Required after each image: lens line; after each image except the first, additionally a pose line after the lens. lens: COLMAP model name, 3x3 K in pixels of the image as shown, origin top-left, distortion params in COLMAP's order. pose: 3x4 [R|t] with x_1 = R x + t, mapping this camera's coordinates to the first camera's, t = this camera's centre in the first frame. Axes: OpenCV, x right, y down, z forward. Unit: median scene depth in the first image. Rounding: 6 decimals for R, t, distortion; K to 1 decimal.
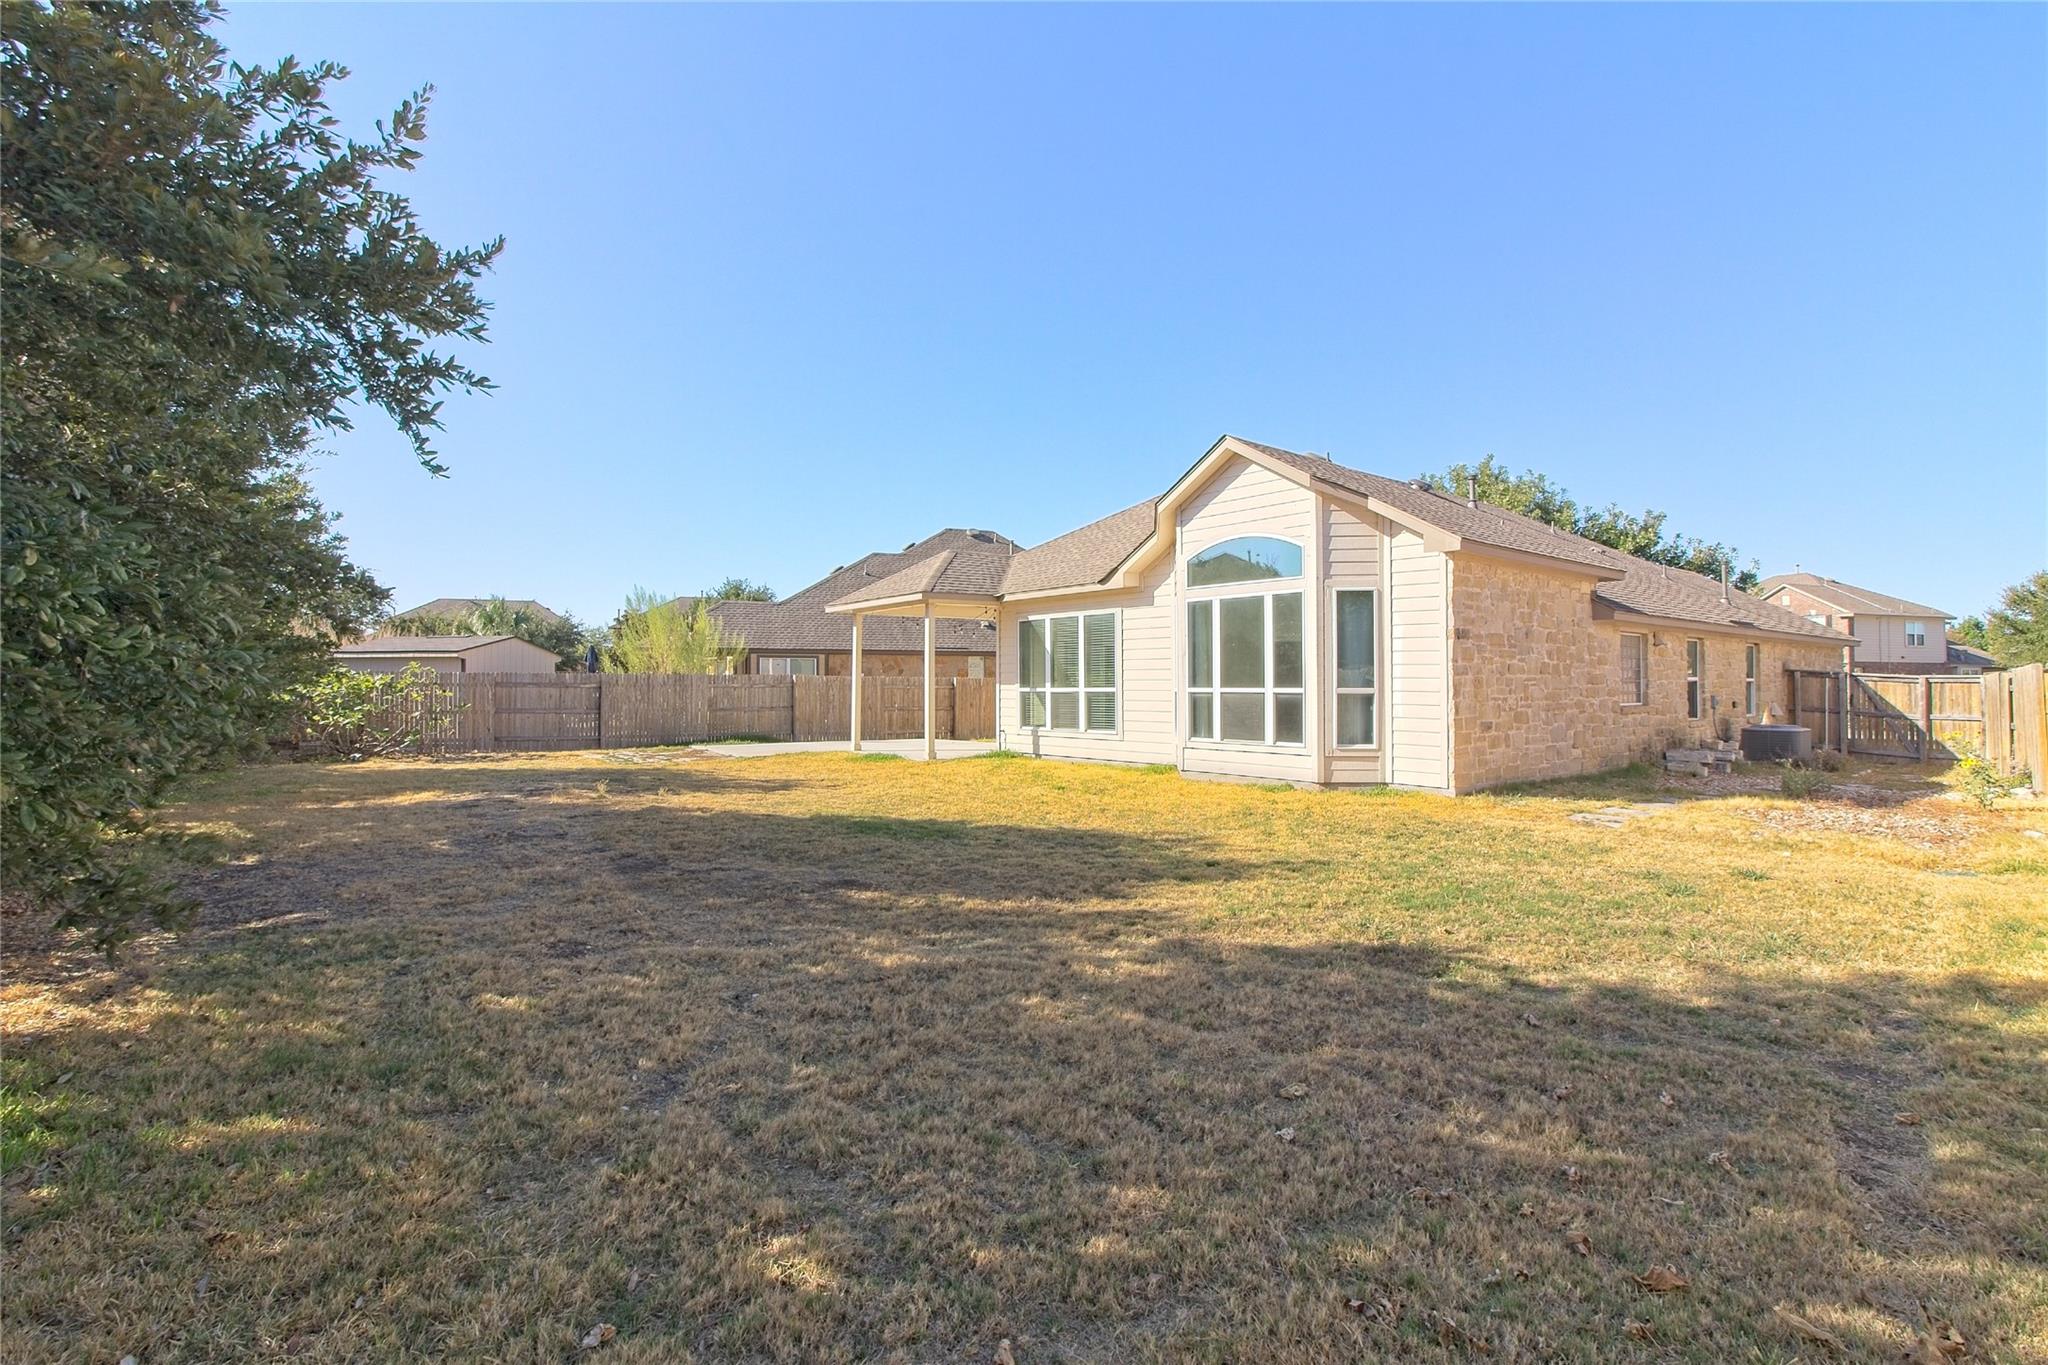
lens RADIAL K [[955.2, 0, 1012.2], [0, 955.2, 671.5], [0, 0, 1]] dist [0.000076, 0.000766]
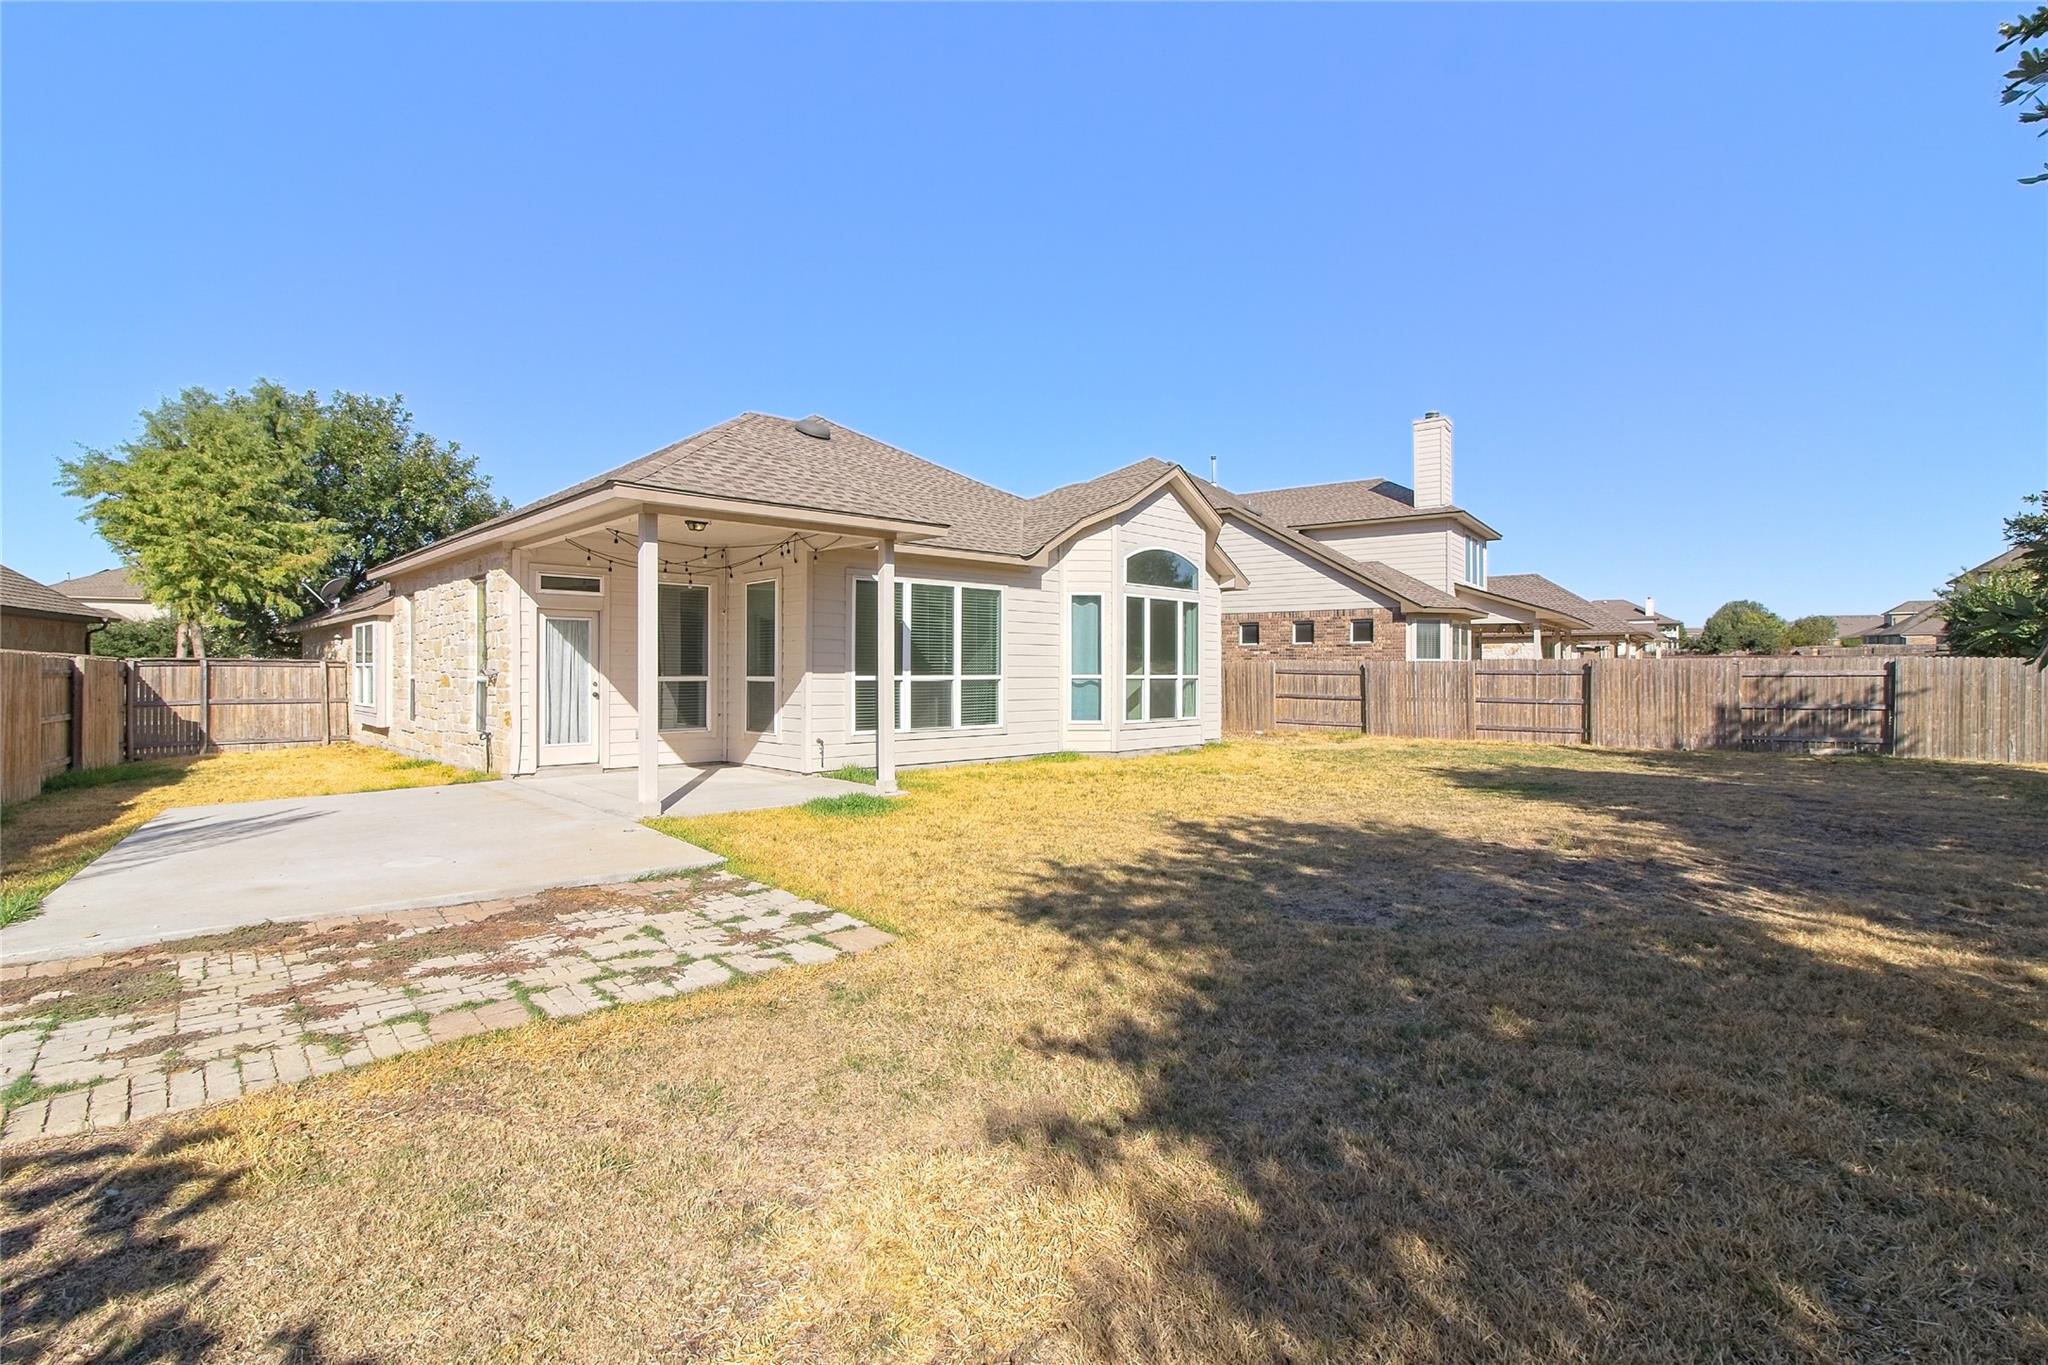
lens RADIAL K [[955.2, 0, 1012.2], [0, 955.2, 671.5], [0, 0, 1]] dist [0.000076, 0.000766]
pose [[-0.088805, 0.000269, 0.996049, -0.767982], [-0.016563, 0.999861, -0.001747, 0.014752], [-0.995911, -0.016653, -0.088788, 1.058704]]
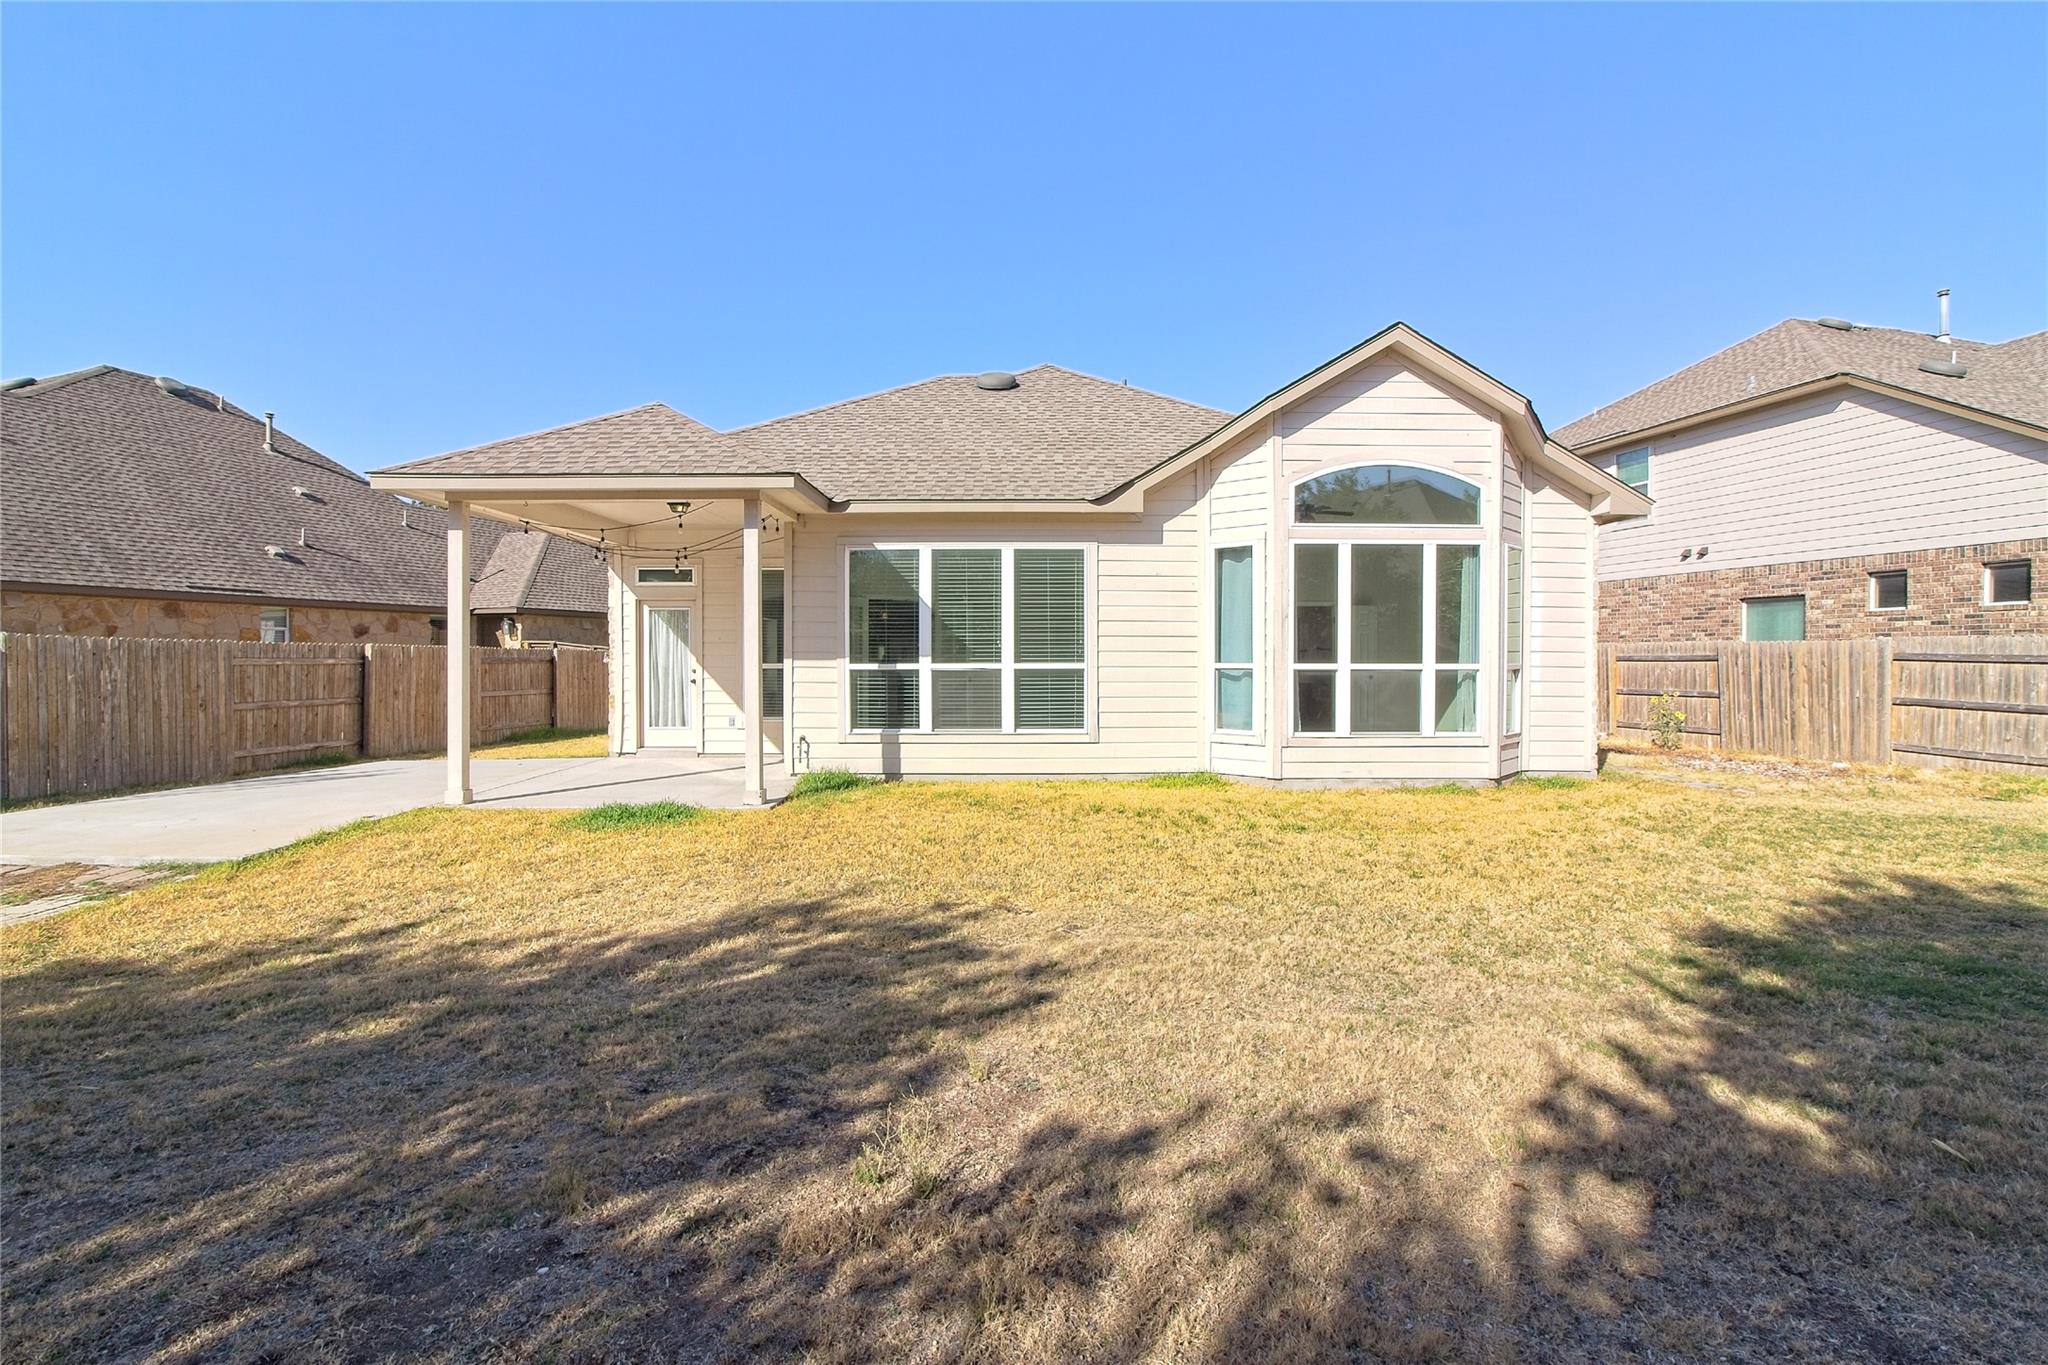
lens RADIAL K [[955.2, 0, 1012.2], [0, 955.2, 671.5], [0, 0, 1]] dist [0.000076, 0.000766]
pose [[0.613507, -0.012289, 0.789594, -0.440998], [-0.012044, 0.999617, 0.024916, 0.006532], [-0.789598, -0.024796, 0.613124, 0.628000]]
